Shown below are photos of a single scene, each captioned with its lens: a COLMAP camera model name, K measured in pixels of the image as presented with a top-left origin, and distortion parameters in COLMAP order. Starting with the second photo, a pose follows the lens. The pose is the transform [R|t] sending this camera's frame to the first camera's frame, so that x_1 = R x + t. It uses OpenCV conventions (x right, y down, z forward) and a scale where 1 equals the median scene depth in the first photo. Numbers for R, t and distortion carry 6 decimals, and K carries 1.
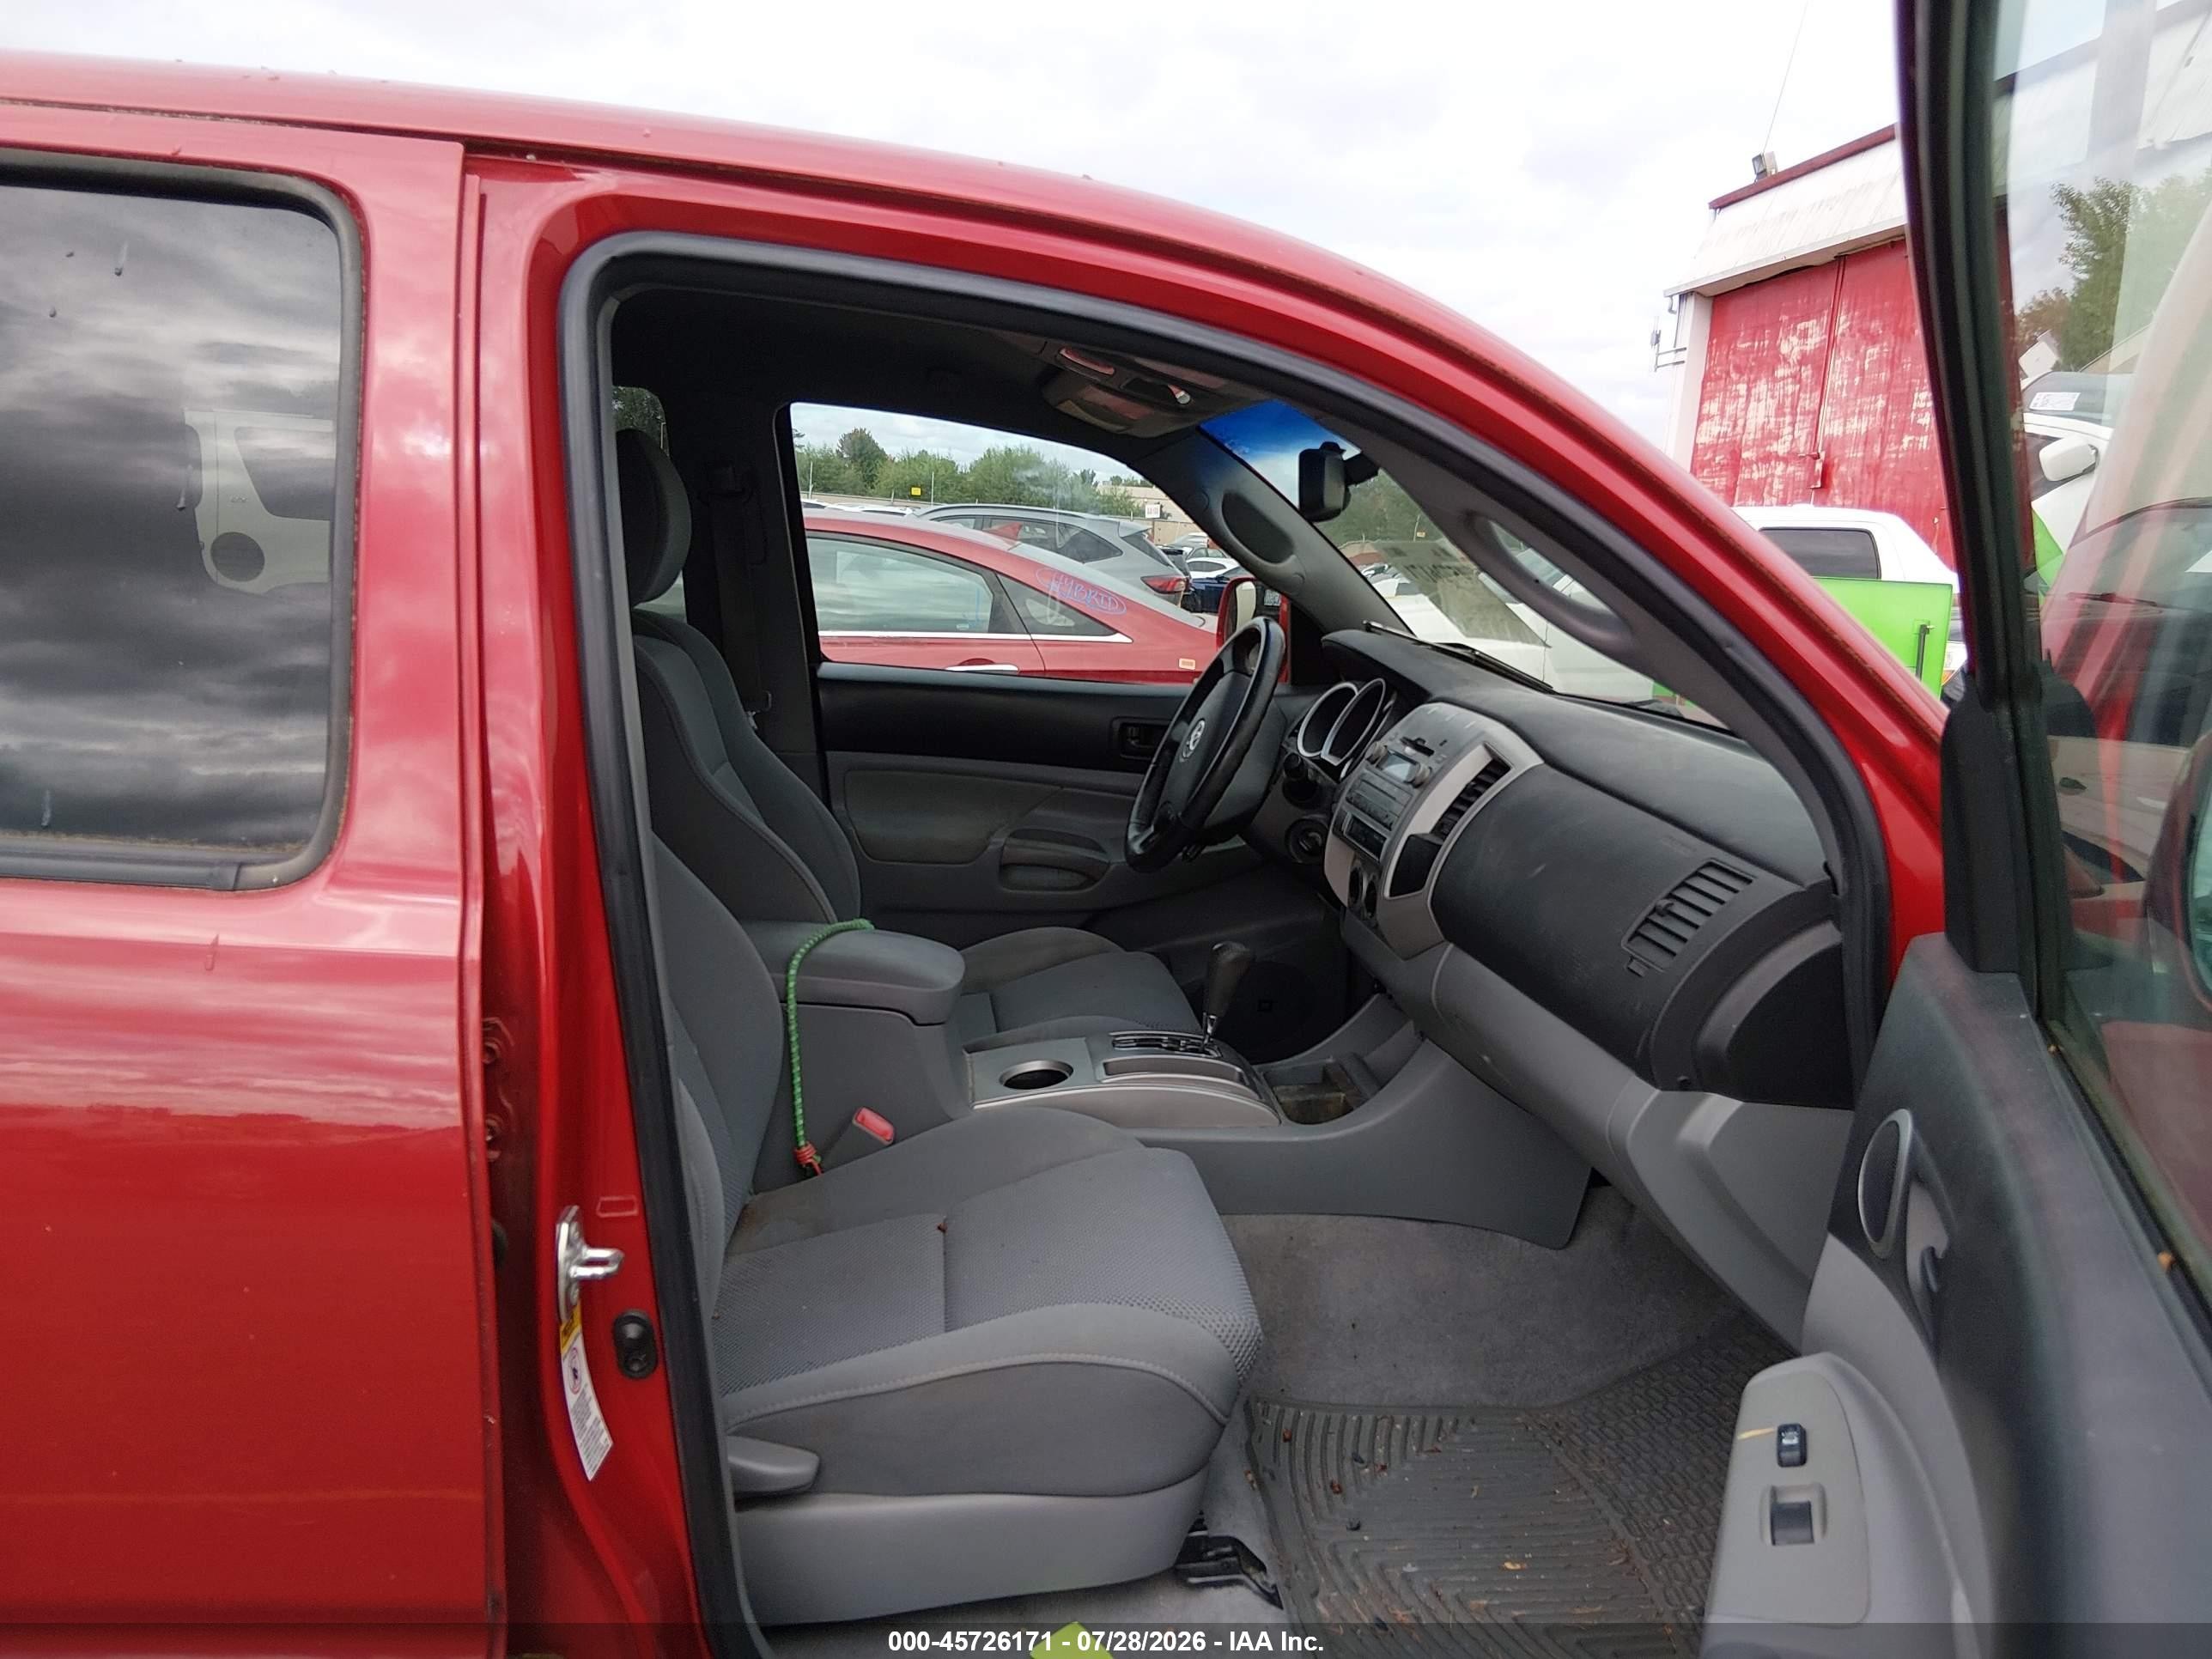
lens RADIAL K [[1674.0, 0, 1110.3], [0, 1674.0, 832.6], [0, 0, 1]] dist [0.049036, -0.090758]
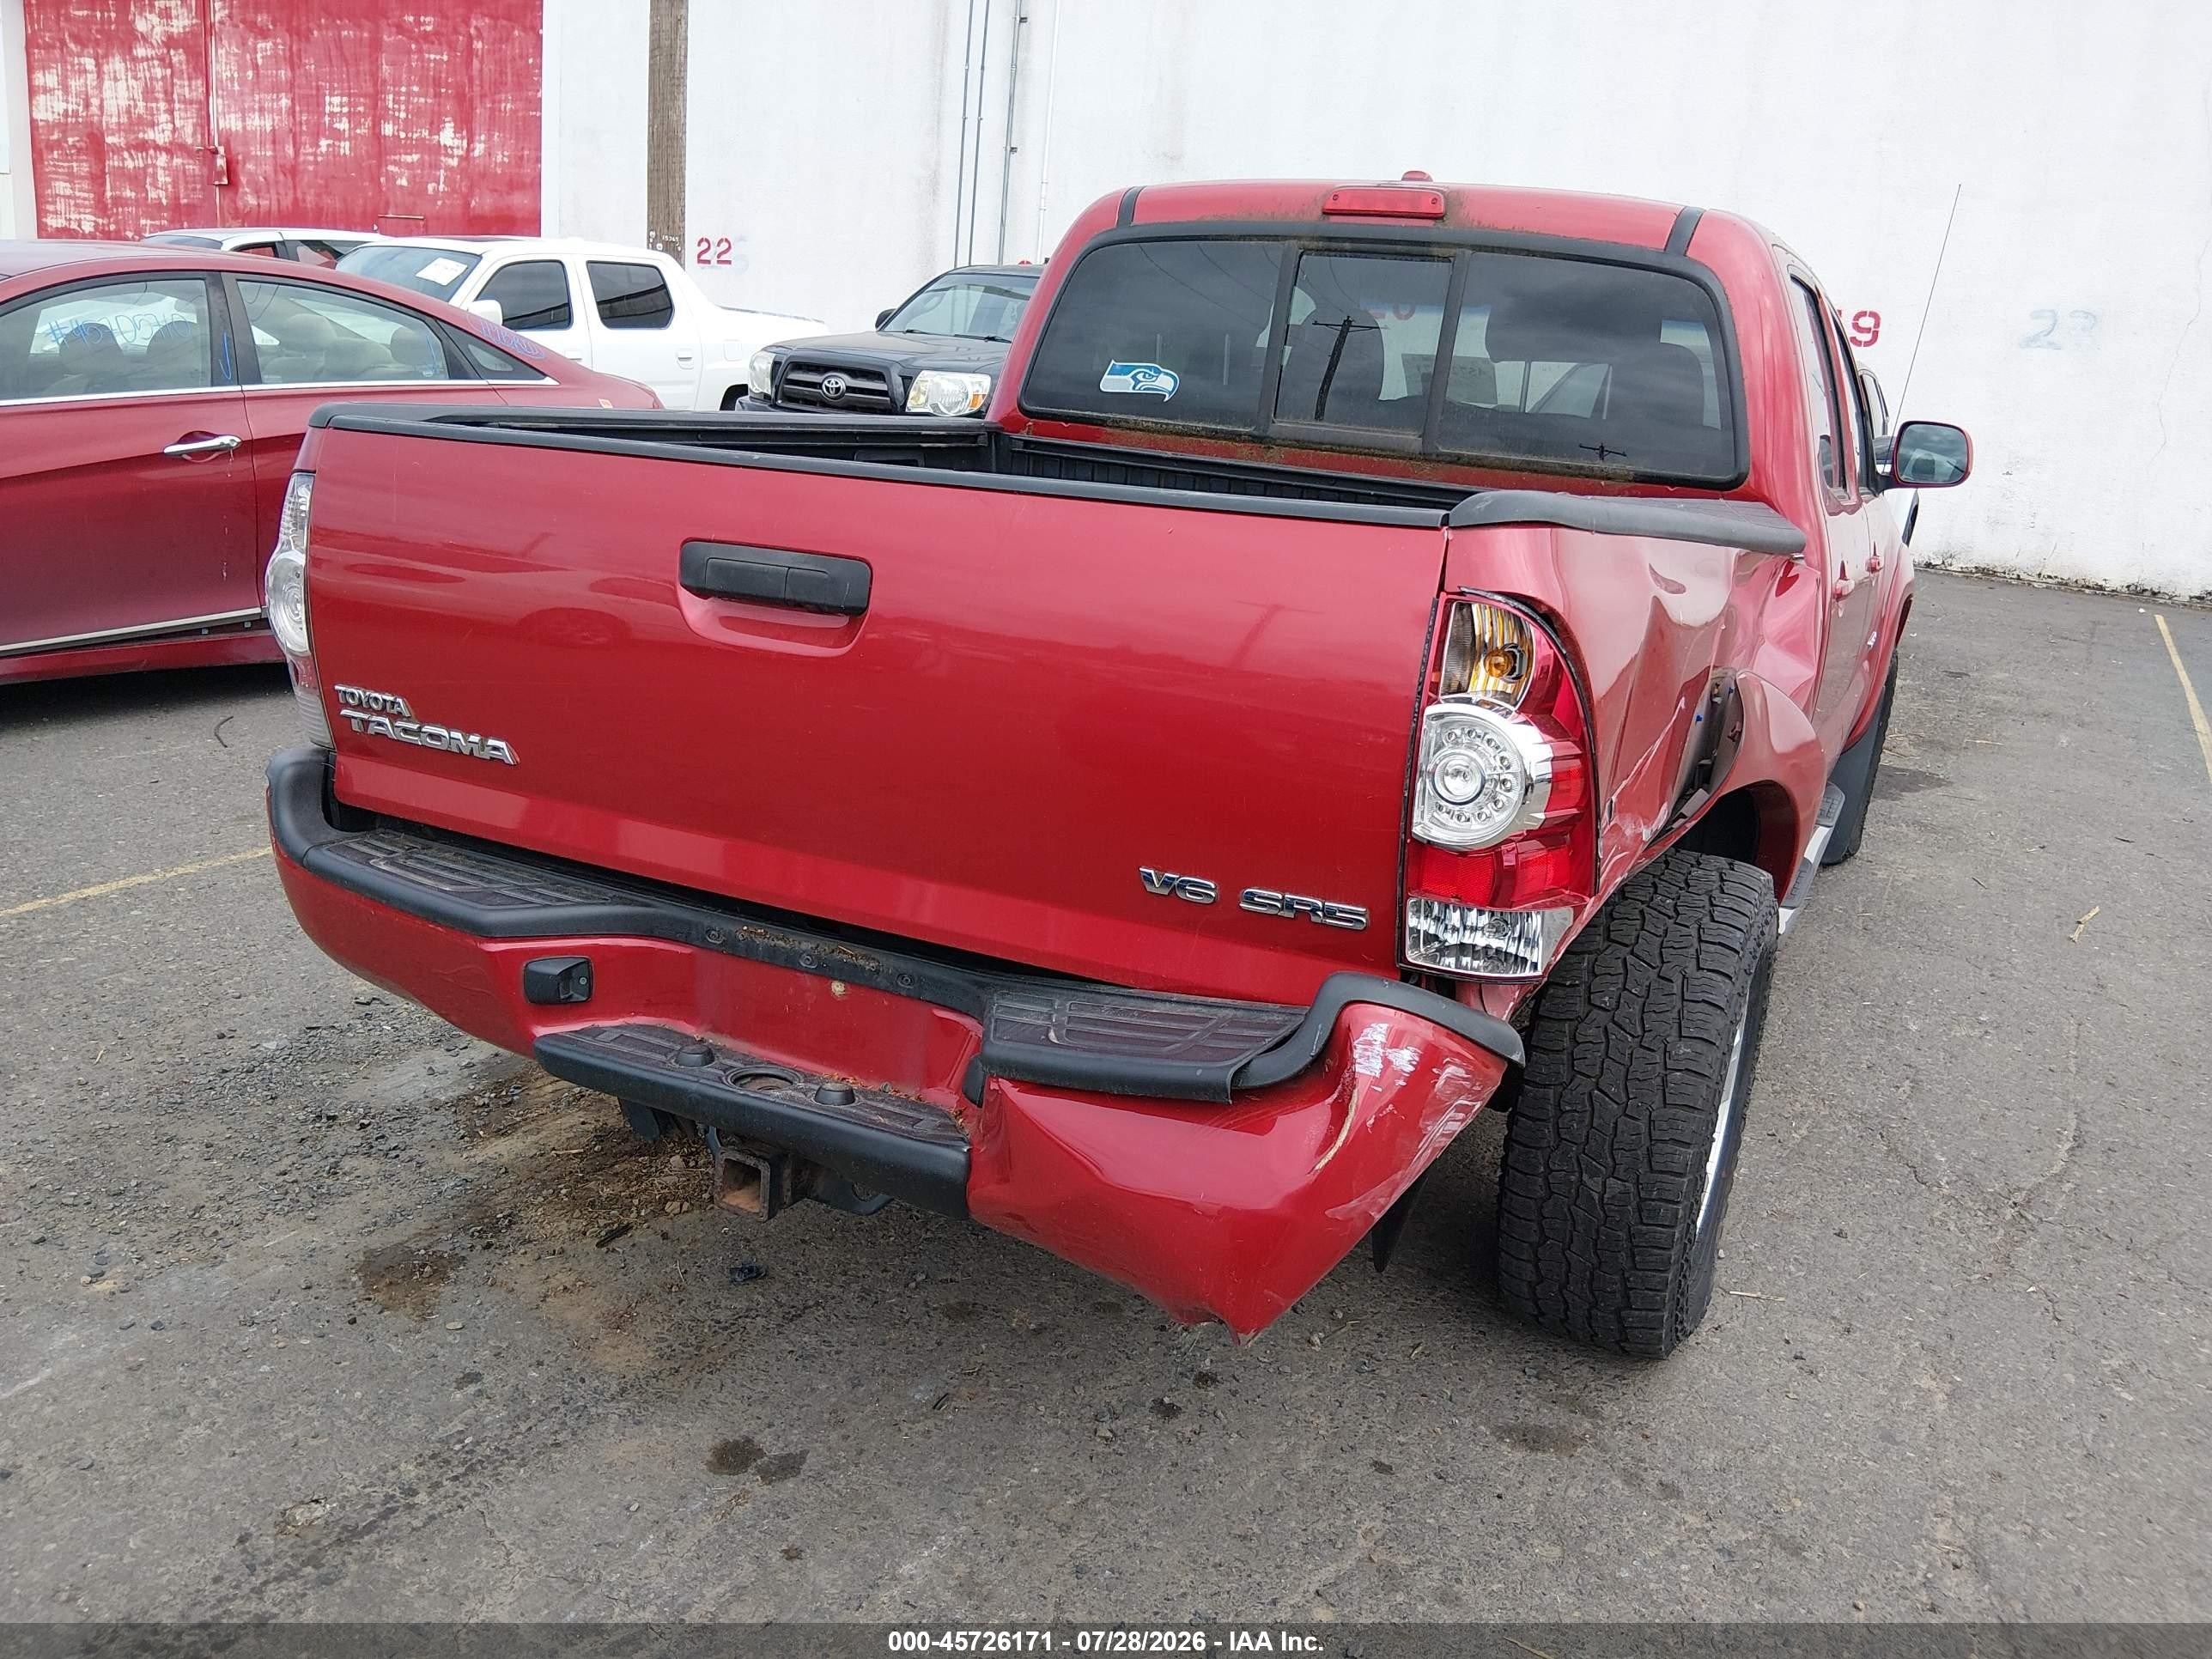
lens RADIAL K [[1674.0, 0, 1112.0], [0, 1674.0, 840.9], [0, 0, 1]] dist [0.049036, -0.090758]
pose [[0.551333, -0.240647, 0.798825, -0.158402], [0.093798, 0.969305, 0.227267, -0.008185], [-0.828996, -0.050371, 0.556982, 0.009378]]
